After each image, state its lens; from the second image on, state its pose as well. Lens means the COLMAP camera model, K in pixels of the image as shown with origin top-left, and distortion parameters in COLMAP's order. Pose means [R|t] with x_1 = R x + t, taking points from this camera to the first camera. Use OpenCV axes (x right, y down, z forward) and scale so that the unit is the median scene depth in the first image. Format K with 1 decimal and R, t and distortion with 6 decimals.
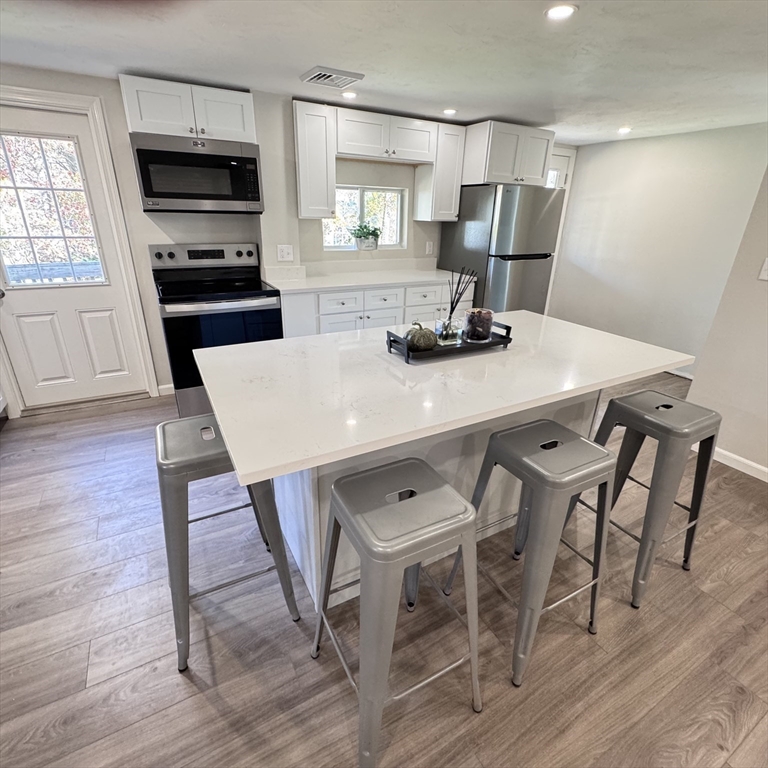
lens RADIAL K [[409.2, 0, 384.1], [0, 409.2, 382.4], [0, 0, 1]] dist [-0.004737, 0.000930]
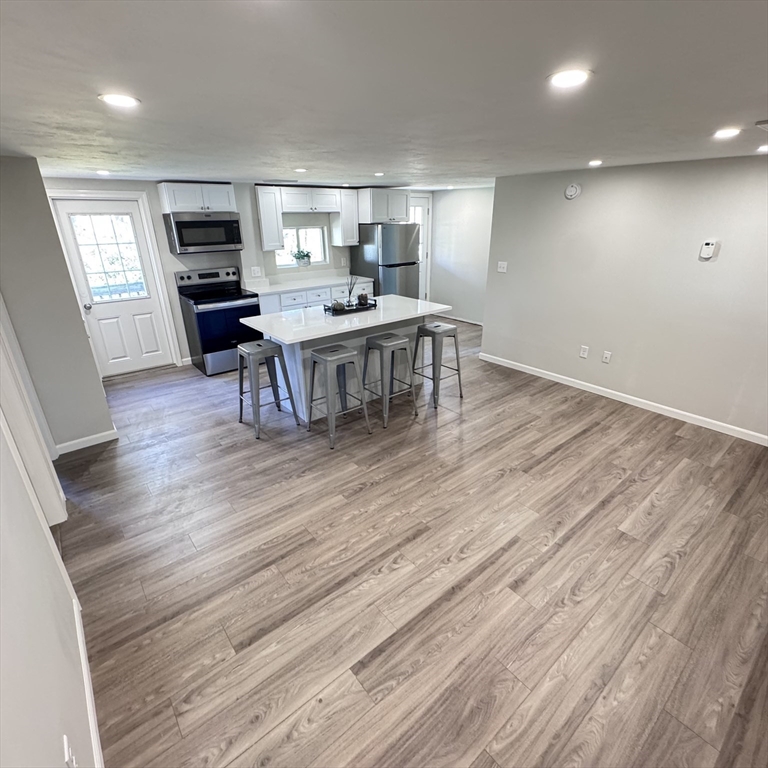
lens RADIAL K [[409.2, 0, 383.4], [0, 409.2, 382.4], [0, 0, 1]] dist [-0.004737, 0.000930]
pose [[0.983205, -0.100913, 0.152068, -0.031833], [0.101928, 0.994791, 0.001120, 0.194274], [-0.151389, 0.014399, 0.988369, -0.761992]]
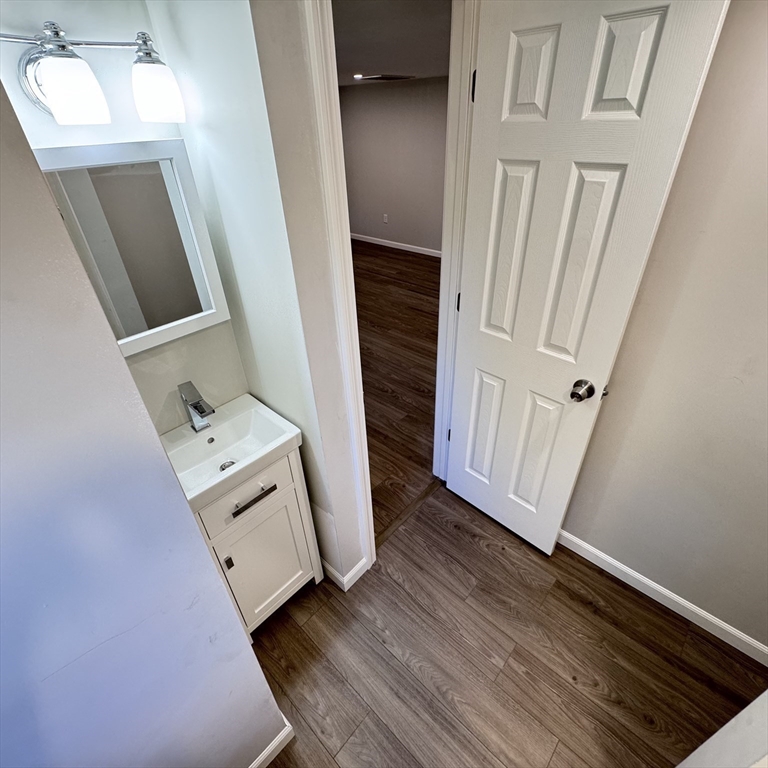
lens RADIAL K [[409.2, 0, 385.2], [0, 409.2, 382.1], [0, 0, 1]] dist [-0.004737, 0.000930]
pose [[-0.308265, -0.536890, 0.785316, -1.136395], [0.384843, 0.684571, 0.619079, -0.269640], [-0.869982, 0.493064, -0.004410, 0.268445]]
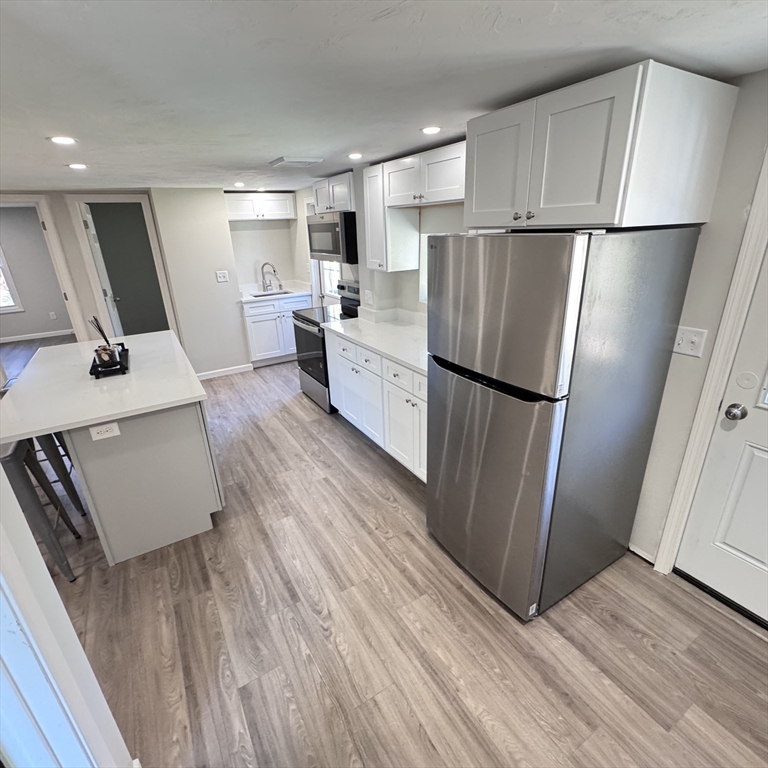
lens RADIAL K [[409.2, 0, 385.0], [0, 409.2, 382.8], [0, 0, 1]] dist [-0.004737, 0.000930]
pose [[0.037694, 0.335497, -0.941287, 0.965208], [-0.349983, 0.886728, 0.302036, -0.494112], [0.935997, 0.318049, 0.150843, 1.003278]]
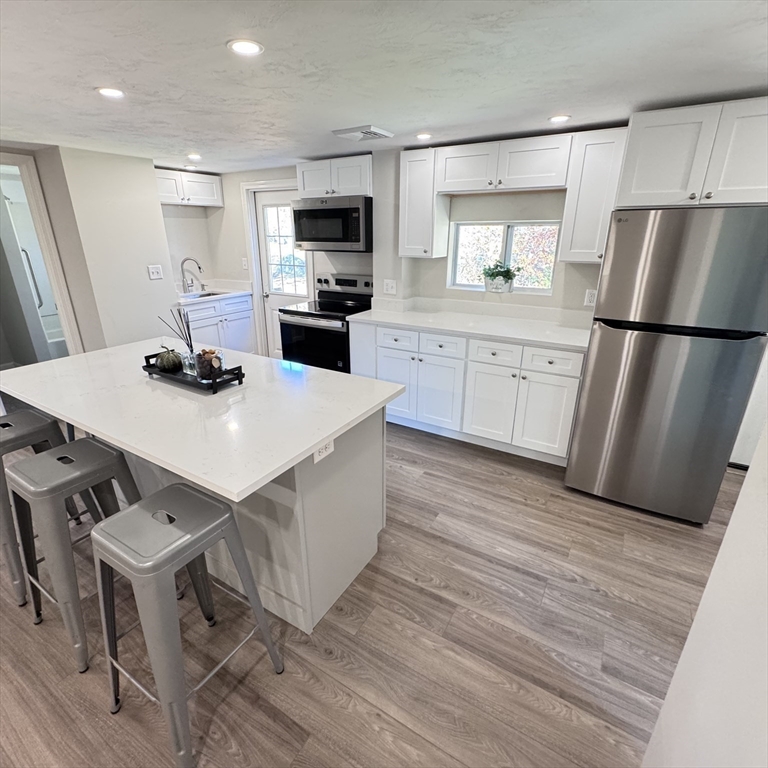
lens RADIAL K [[409.2, 0, 383.2], [0, 409.2, 382.4], [0, 0, 1]] dist [-0.004737, 0.000930]
pose [[0.498890, 0.275073, -0.821854, 0.767207], [-0.320594, 0.939601, 0.119872, -0.213294], [0.805188, 0.203678, 0.556944, 0.449833]]
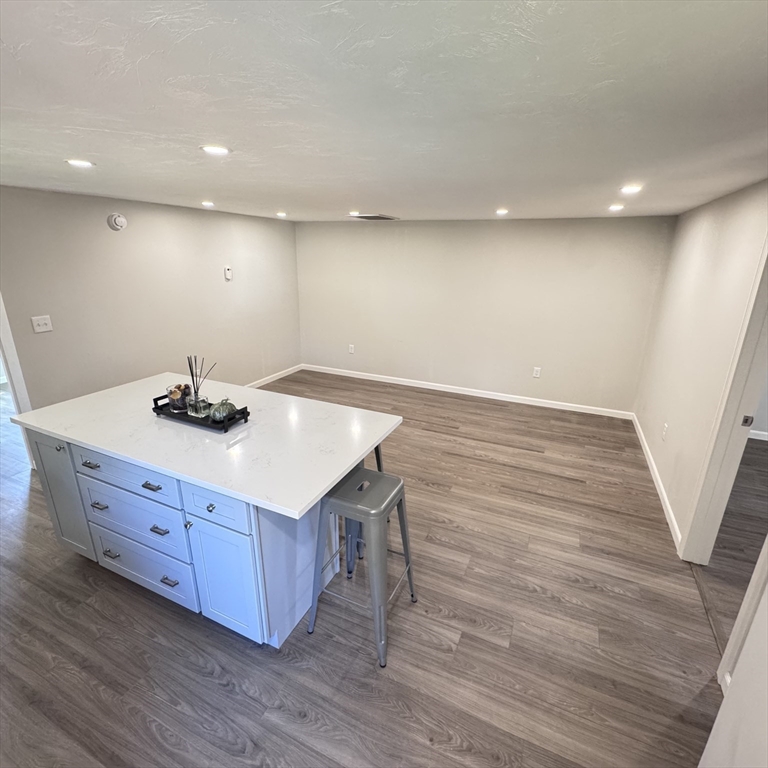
lens RADIAL K [[409.2, 0, 384.2], [0, 409.2, 380.4], [0, 0, 1]] dist [-0.004737, 0.000930]
pose [[-0.591299, -0.280128, 0.756236, -0.630497], [0.280968, 0.807420, 0.518777, -0.386588], [-0.755925, 0.519230, -0.398720, 0.579262]]
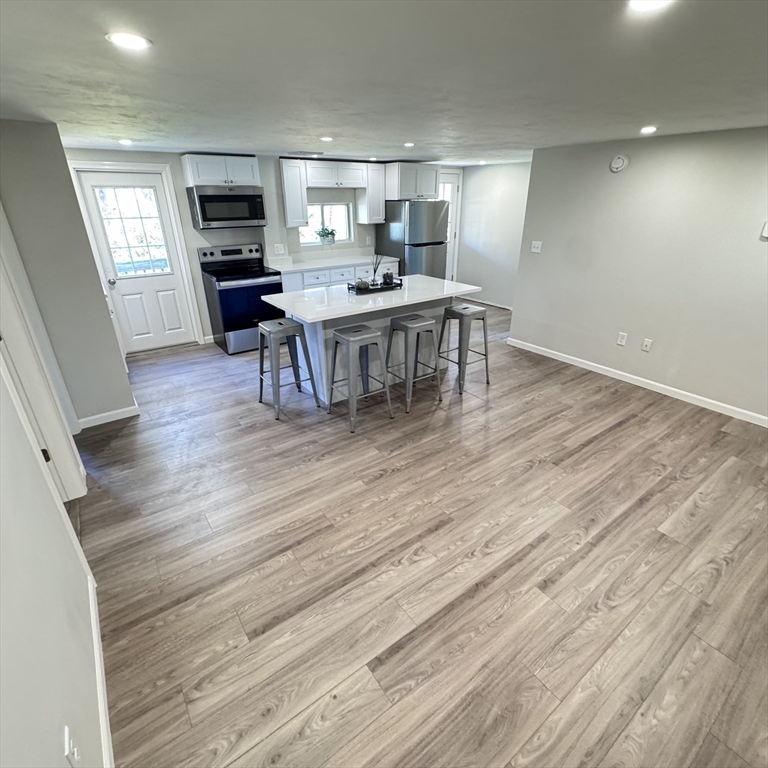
lens RADIAL K [[409.2, 0, 383.6], [0, 409.2, 382.6], [0, 0, 1]] dist [-0.004737, 0.000930]
pose [[0.992094, -0.077861, 0.098427, -0.032965], [0.074693, 0.996575, 0.035477, 0.197441], [-0.100852, -0.027845, 0.994512, -0.715610]]
